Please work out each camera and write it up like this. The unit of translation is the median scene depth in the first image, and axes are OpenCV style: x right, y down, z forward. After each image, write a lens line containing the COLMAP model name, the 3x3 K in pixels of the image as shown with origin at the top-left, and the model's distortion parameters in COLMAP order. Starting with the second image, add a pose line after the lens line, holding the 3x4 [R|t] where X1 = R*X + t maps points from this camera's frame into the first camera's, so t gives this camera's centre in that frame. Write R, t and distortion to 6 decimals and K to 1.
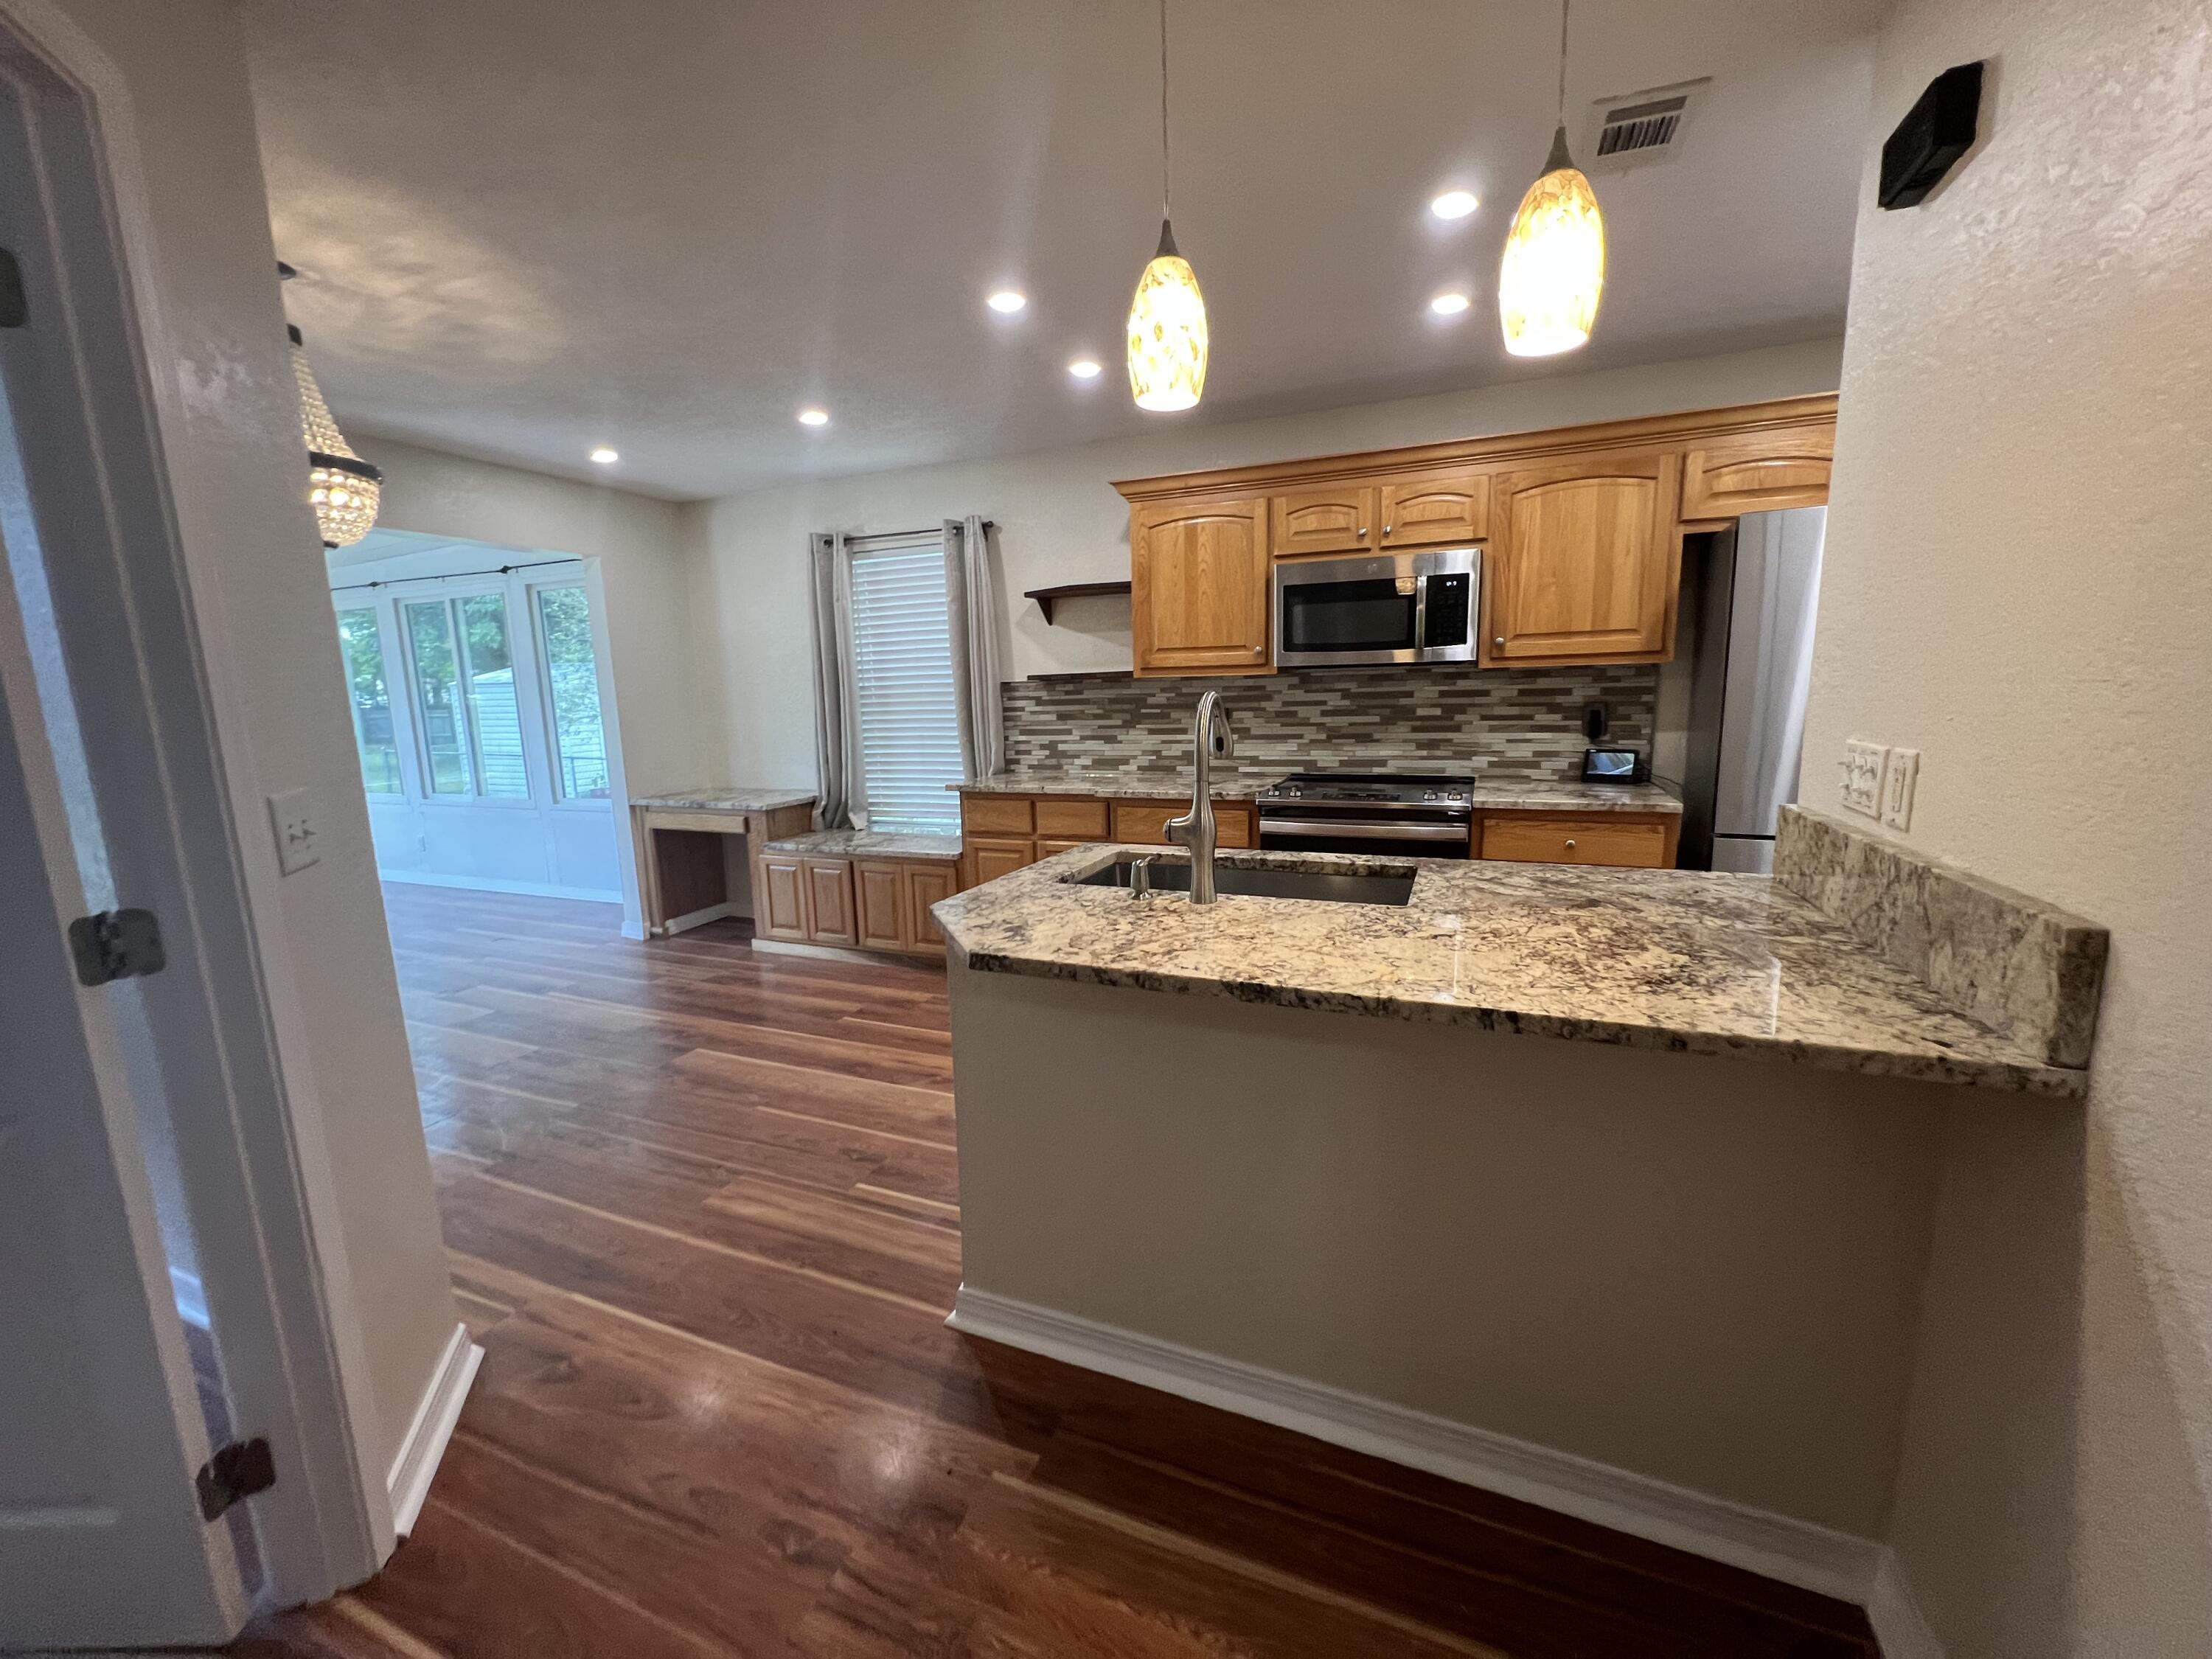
lens RADIAL K [[884.9, 0, 1104.2], [0, 884.9, 833.3], [0, 0, 1]] dist [-0.001979, 0.000685]
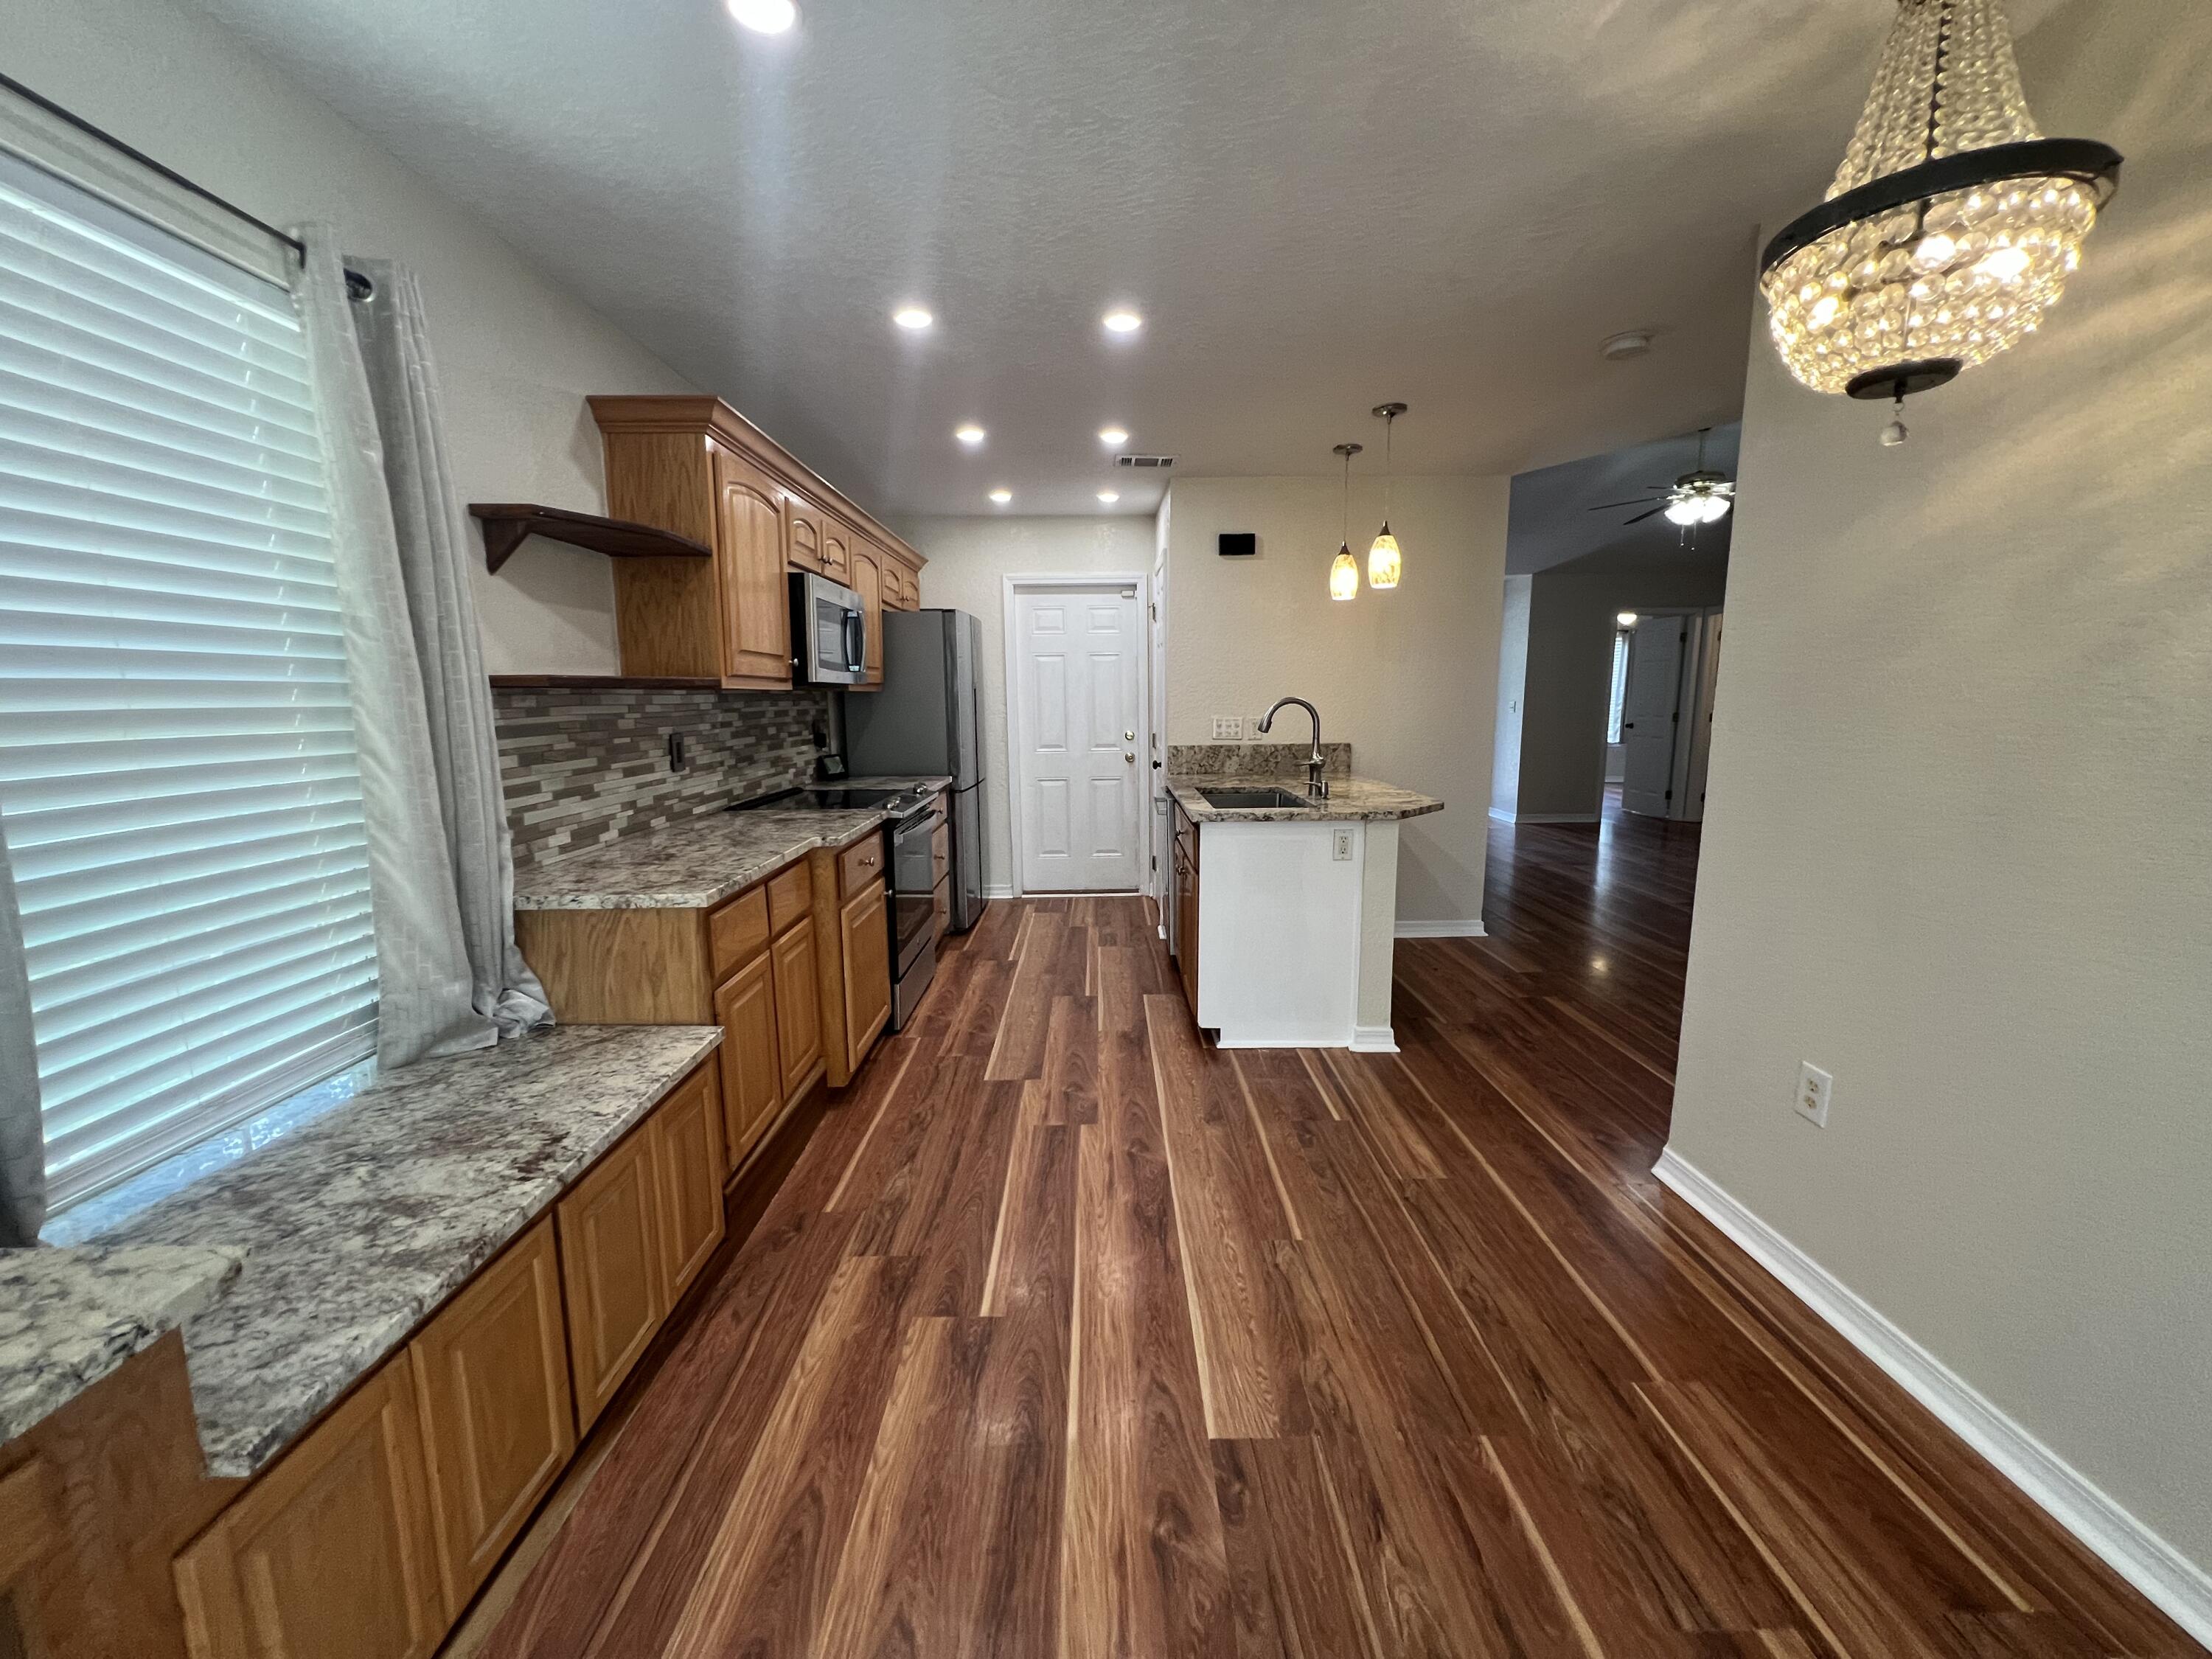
lens RADIAL K [[884.9, 0, 1106.7], [0, 884.9, 836.9], [0, 0, 1]] dist [-0.001979, 0.000685]
pose [[-0.400216, -0.115747, 0.909082, -0.663737], [0.171479, 0.965012, 0.198361, -0.135434], [-0.900234, 0.235276, -0.366365, 0.917338]]
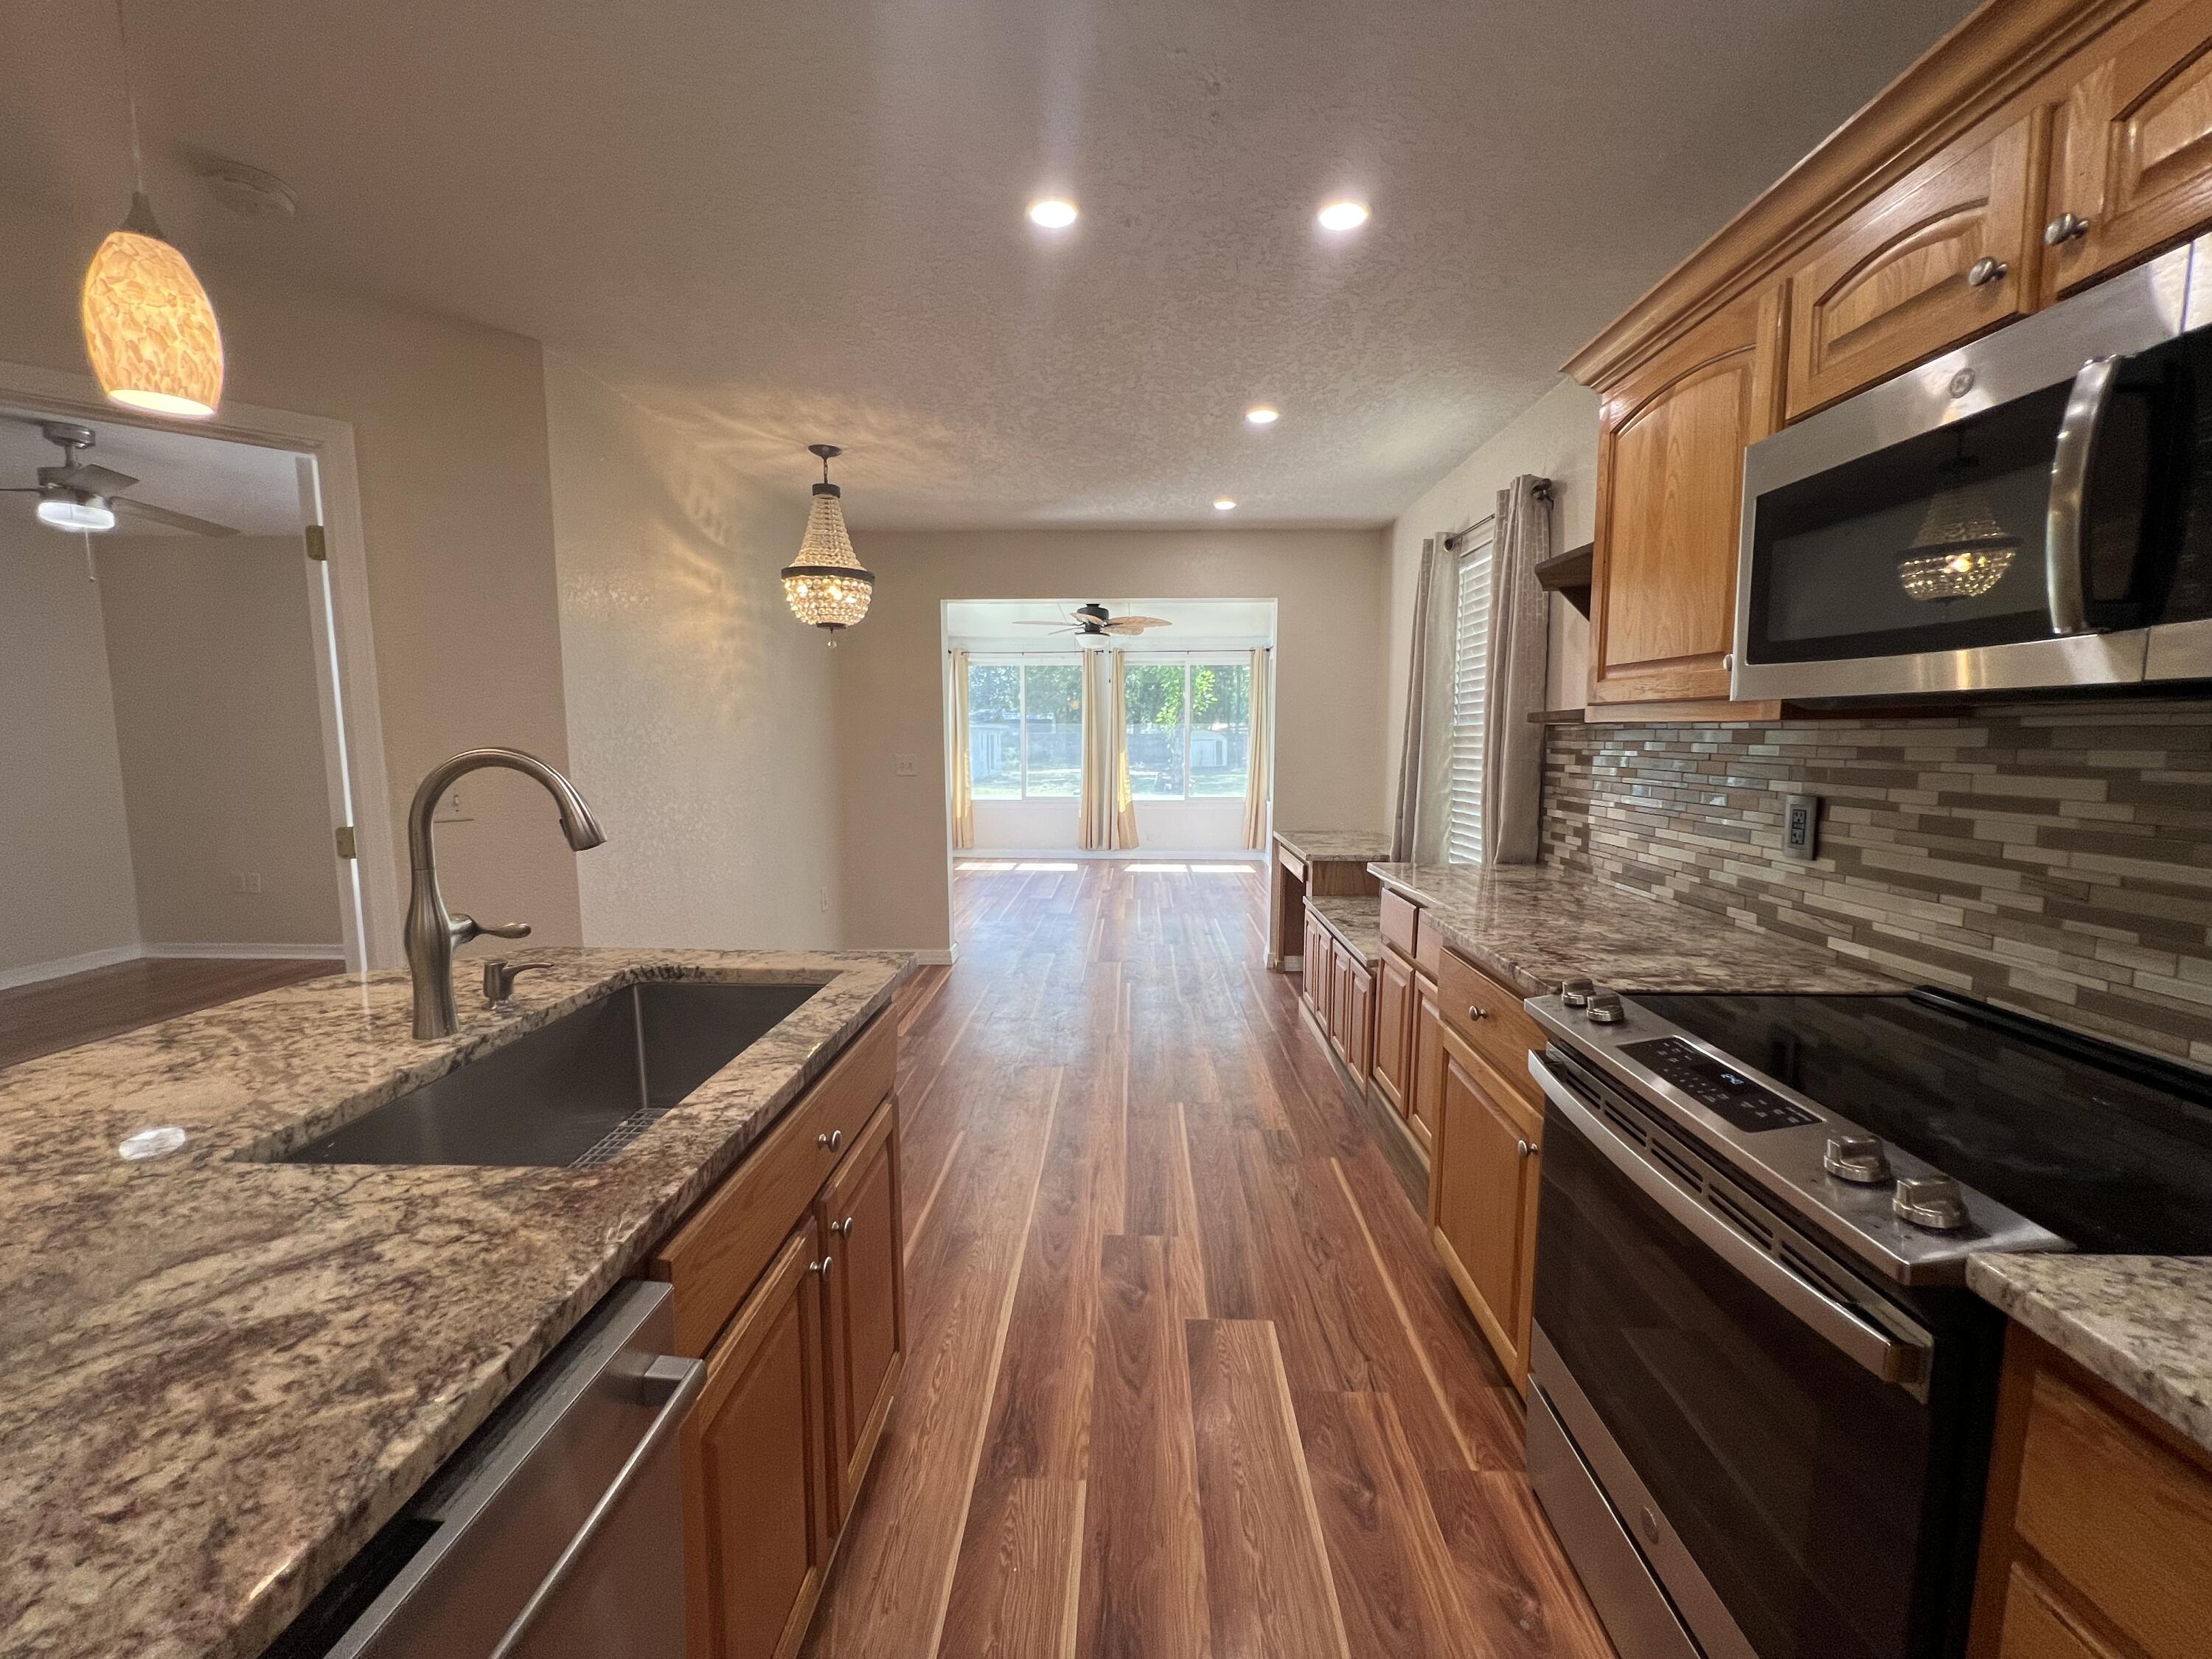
lens RADIAL K [[884.9, 0, 1107.0], [0, 884.9, 830.7], [0, 0, 1]] dist [-0.001979, 0.000685]
pose [[0.361563, 0.131325, -0.923053, 0.389899], [-0.165582, 0.983337, 0.075043, -0.094486], [0.917526, 0.125708, 0.377283, 0.493908]]
